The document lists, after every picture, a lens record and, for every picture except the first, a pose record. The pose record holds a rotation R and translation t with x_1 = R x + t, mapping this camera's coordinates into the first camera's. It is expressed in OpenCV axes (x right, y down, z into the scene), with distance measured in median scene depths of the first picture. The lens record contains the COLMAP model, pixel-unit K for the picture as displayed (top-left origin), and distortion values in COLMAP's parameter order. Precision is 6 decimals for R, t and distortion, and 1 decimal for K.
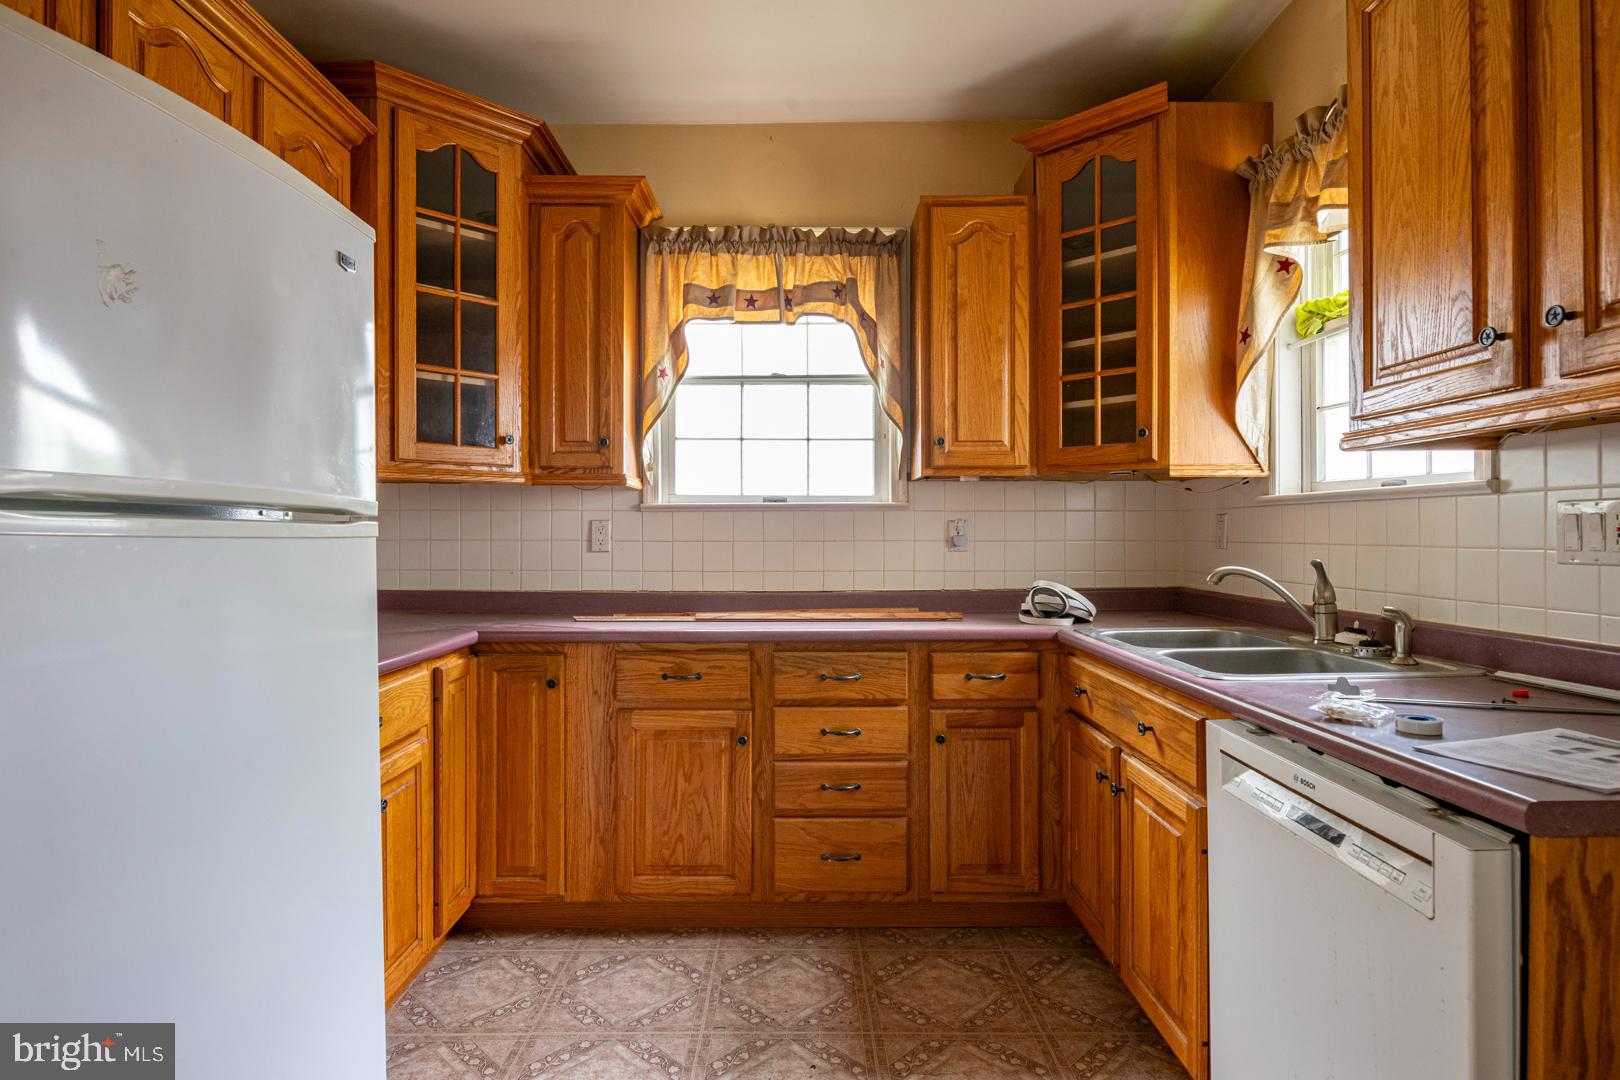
lens RADIAL K [[875.8, 0, 804.2], [0, 875.8, 537.3], [0, 0, 1]] dist [0.006650, -0.010416]
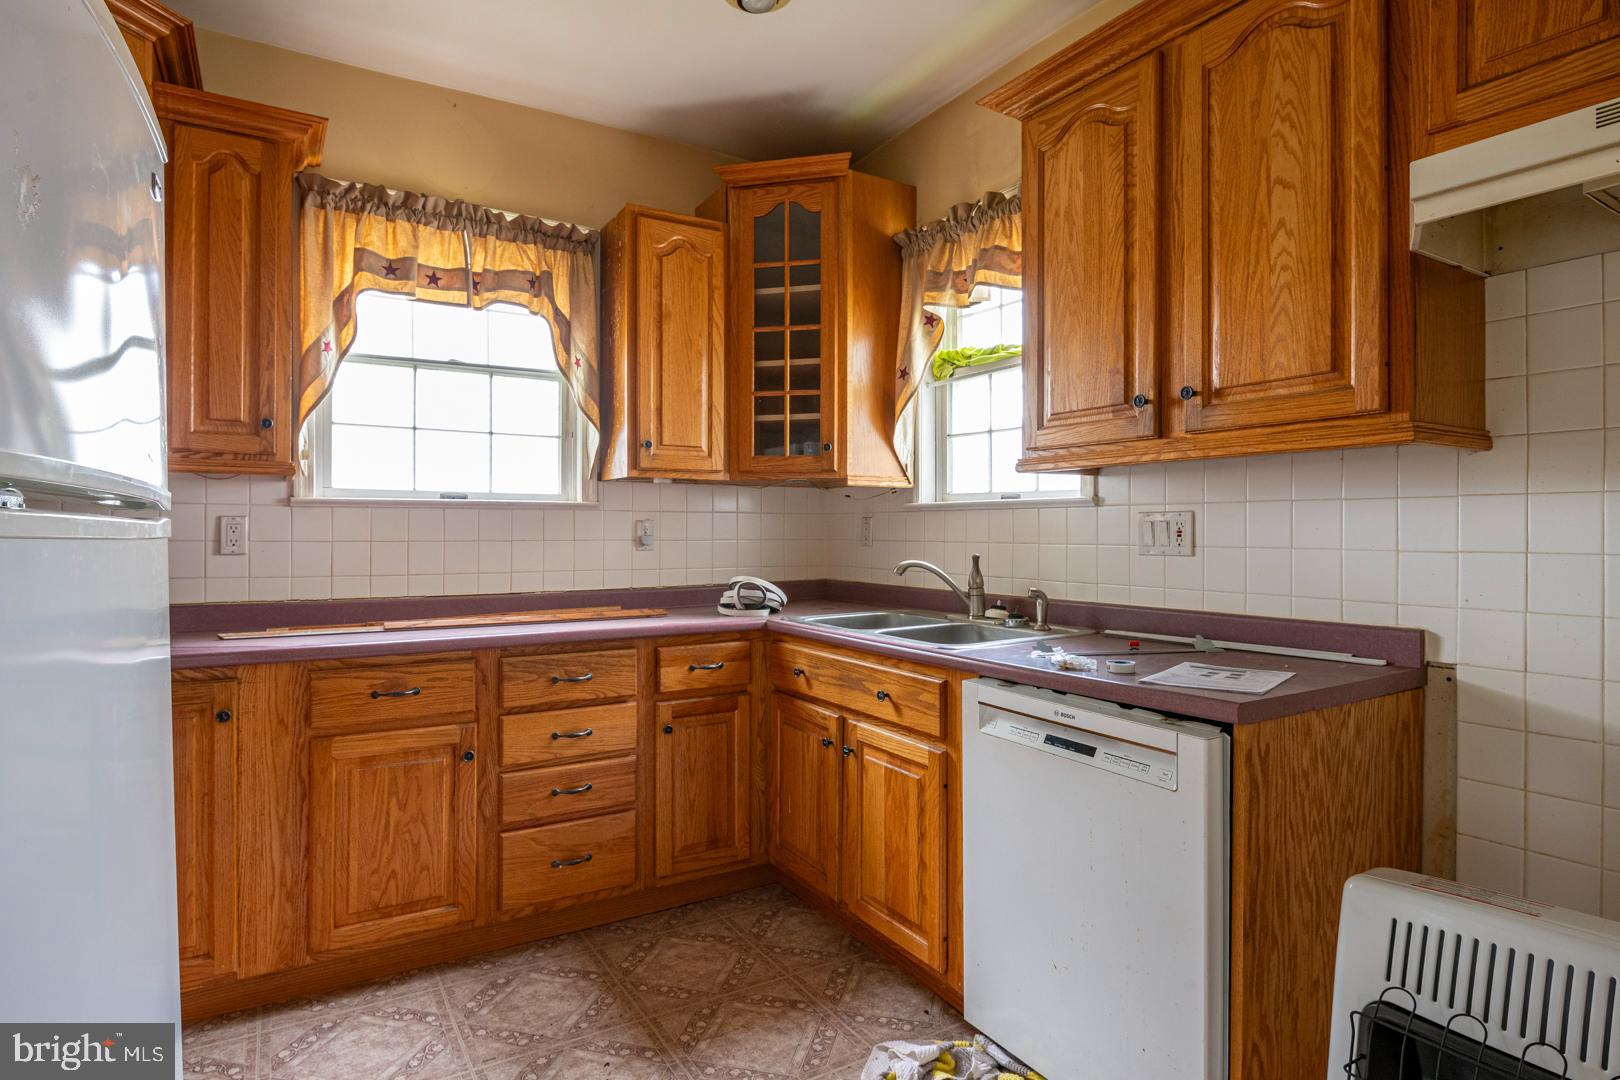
lens RADIAL K [[875.8, 0, 815.4], [0, 875.8, 535.5], [0, 0, 1]] dist [0.006650, -0.010416]
pose [[0.852939, 0.000453, 0.522010, -0.240596], [-0.000082, 1.000000, -0.000734, -0.001002], [-0.522010, 0.000583, 0.852939, 0.014445]]
